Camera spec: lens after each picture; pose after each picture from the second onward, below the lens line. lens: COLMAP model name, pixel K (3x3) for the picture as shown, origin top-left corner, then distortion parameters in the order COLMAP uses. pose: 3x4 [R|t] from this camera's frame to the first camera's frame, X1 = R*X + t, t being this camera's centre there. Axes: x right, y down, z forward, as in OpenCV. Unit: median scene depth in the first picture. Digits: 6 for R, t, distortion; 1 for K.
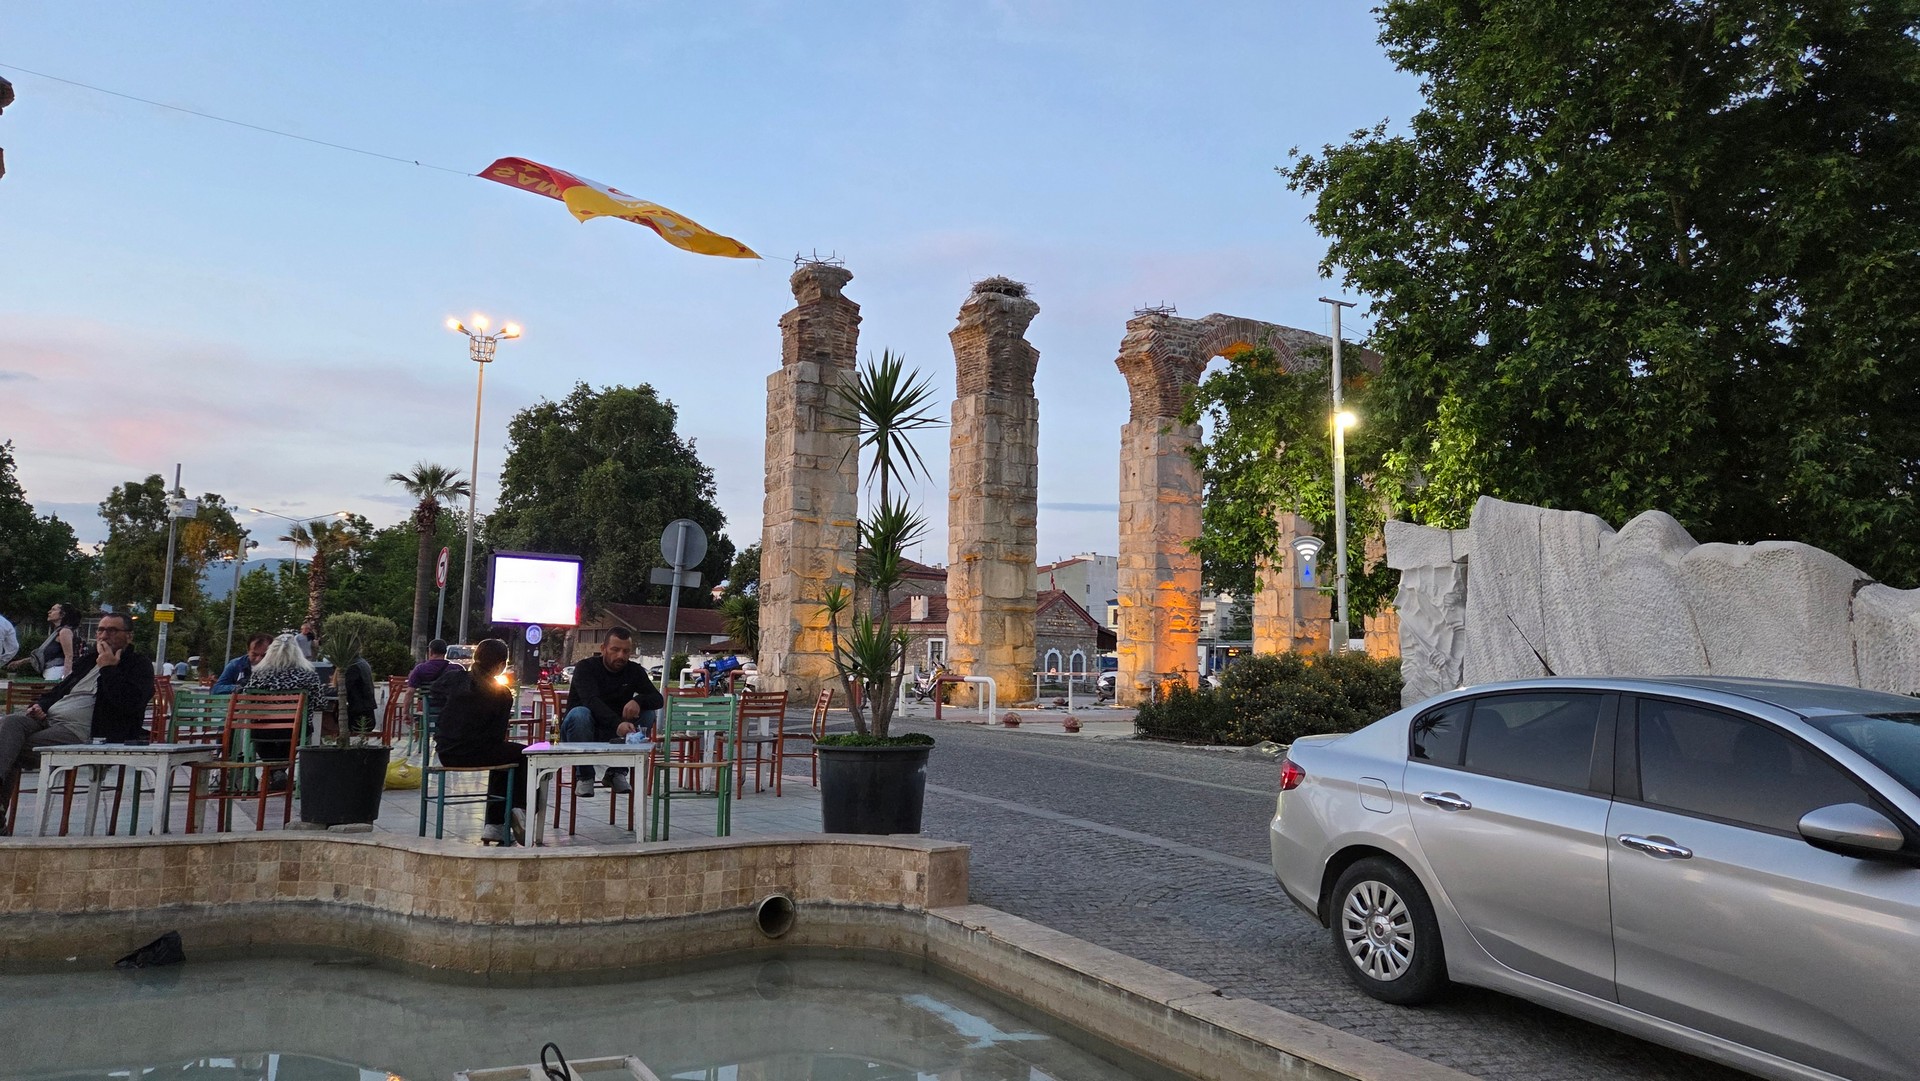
lens RADIAL K [[1273.3, 0, 960.0], [0, 1273.3, 540.5], [0, 0, 1]] dist [0.045670, -0.037285]
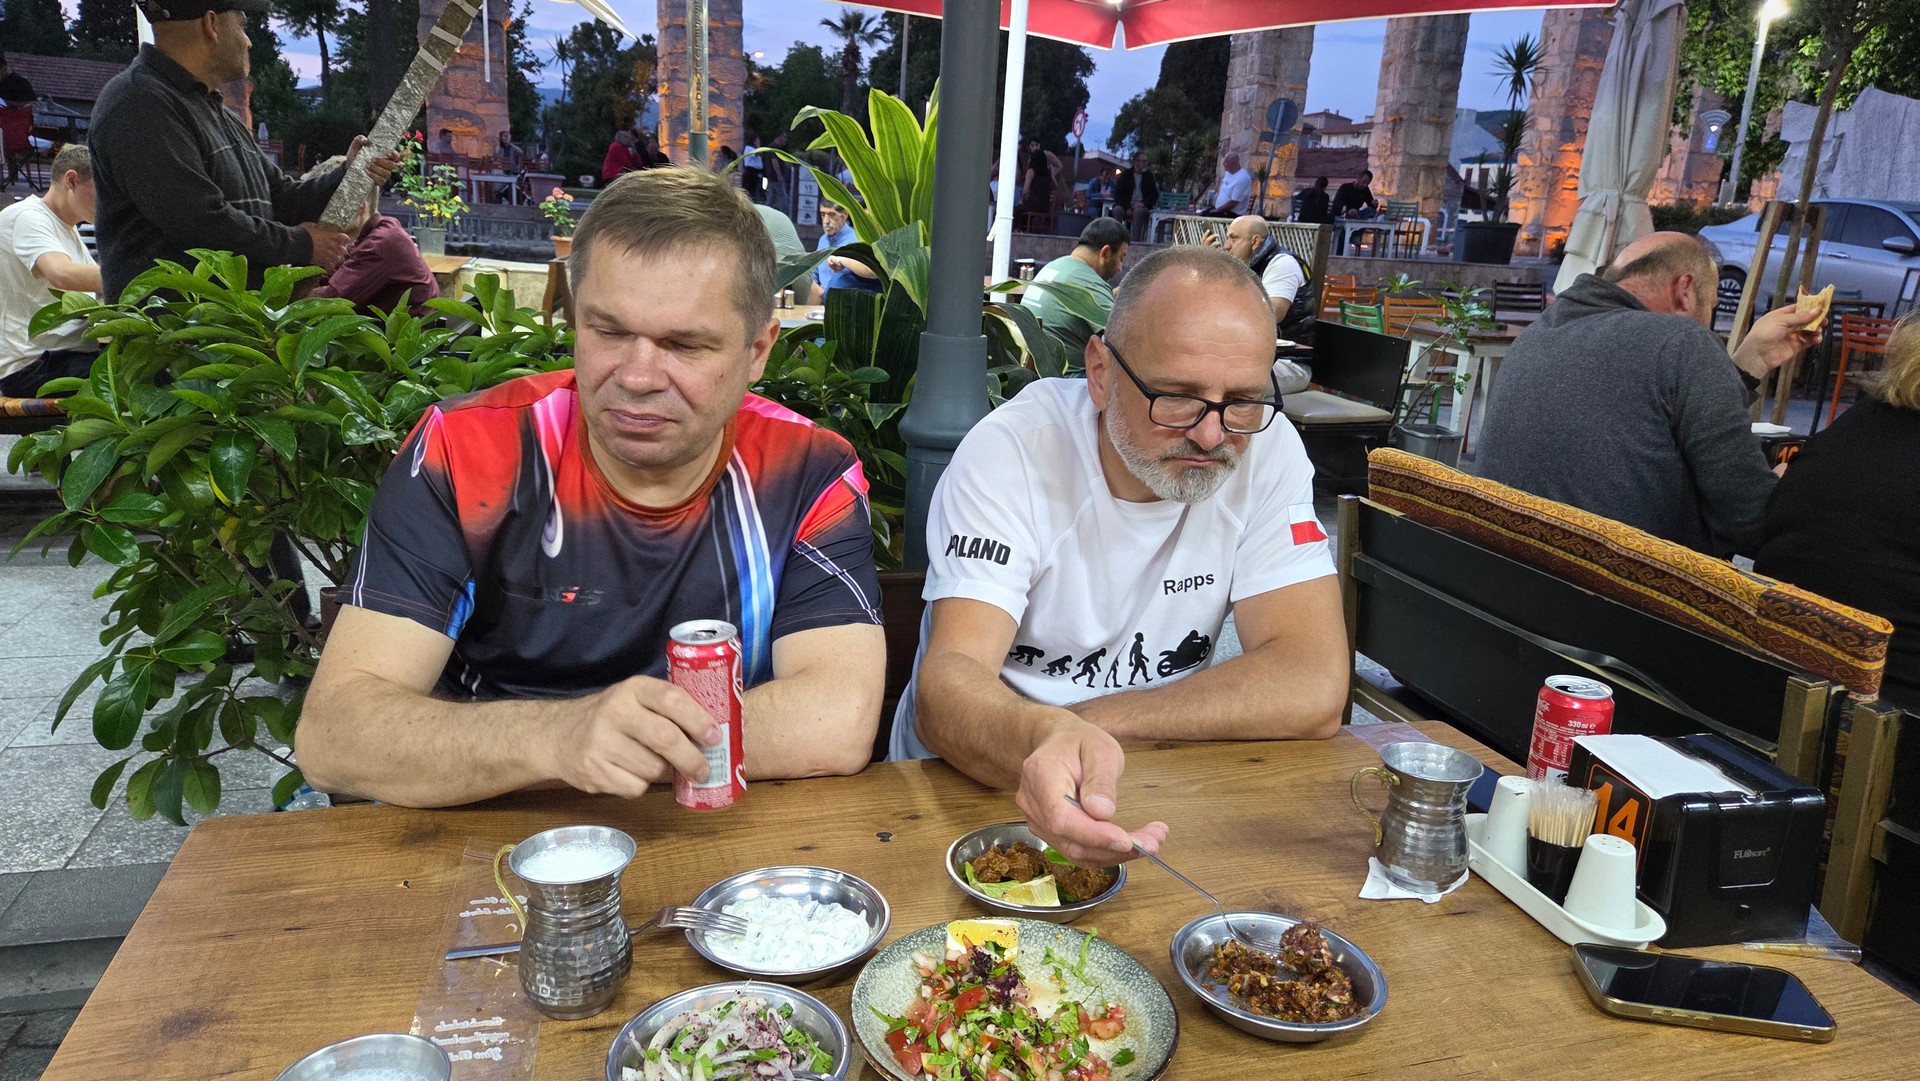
lens RADIAL K [[1289.2, 0, 952.6], [0, 1289.2, 568.1], [0, 0, 1]] dist [0.057002, -0.044369]
pose [[0.974022, 0.098897, -0.203716, -0.106969], [-0.020974, 0.935127, 0.353690, -0.015740], [0.225480, -0.340230, 0.912909, -0.347827]]
